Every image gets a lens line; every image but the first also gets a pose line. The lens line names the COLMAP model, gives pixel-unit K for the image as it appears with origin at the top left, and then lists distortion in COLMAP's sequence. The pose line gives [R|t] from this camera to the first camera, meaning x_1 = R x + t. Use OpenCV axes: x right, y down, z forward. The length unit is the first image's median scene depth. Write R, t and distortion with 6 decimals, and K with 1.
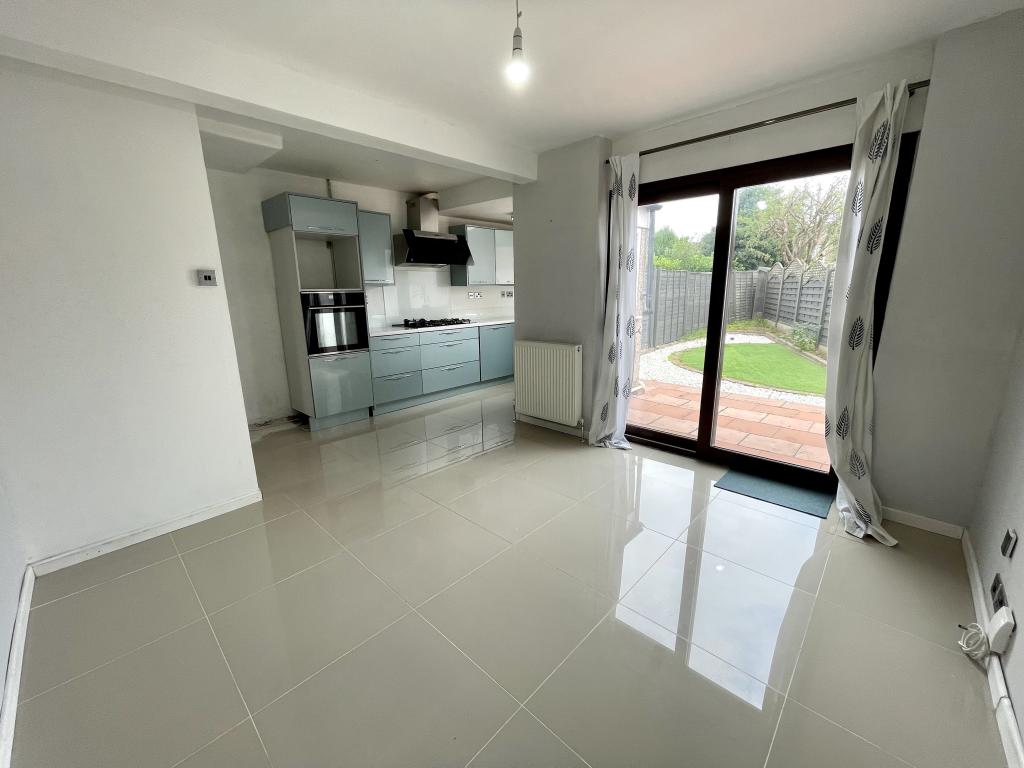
lens RADIAL K [[410.2, 0, 516.5], [0, 410.2, 382.8], [0, 0, 1]] dist [0.000699, 0.000213]
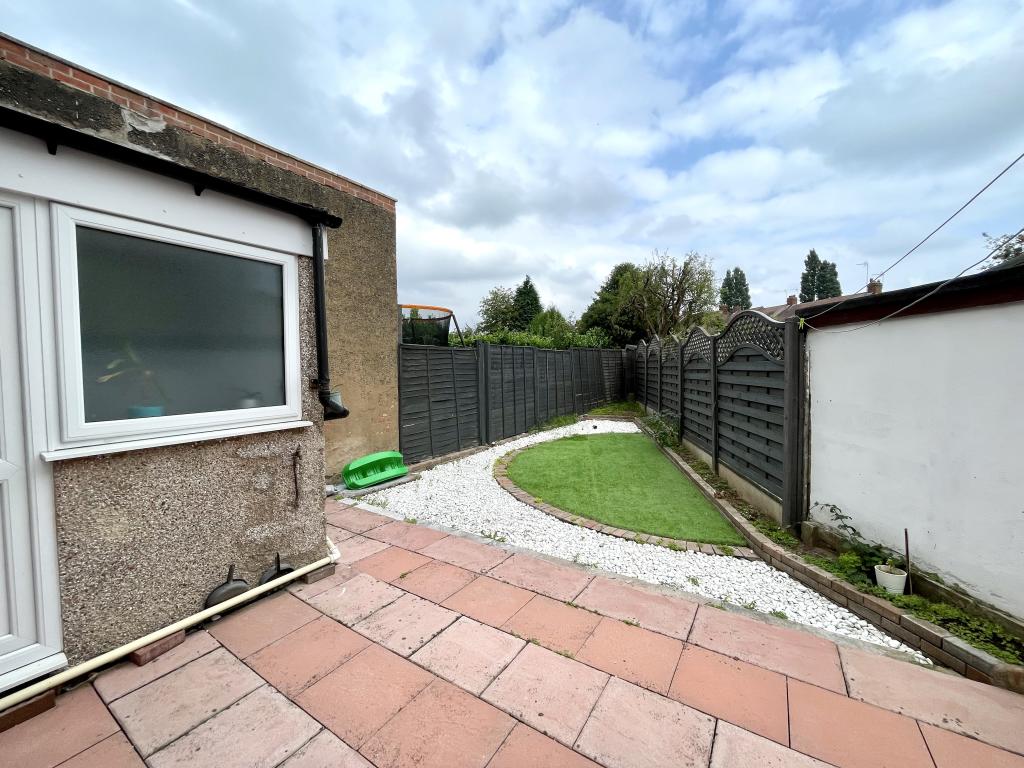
lens RADIAL K [[410.2, 0, 508.2], [0, 410.2, 384.0], [0, 0, 1]] dist [0.000699, 0.000213]
pose [[0.985188, -0.007053, 0.171335, 0.223005], [0.038629, 0.982601, -0.181670, -0.051660], [-0.167073, 0.185598, 0.968318, 0.223005]]
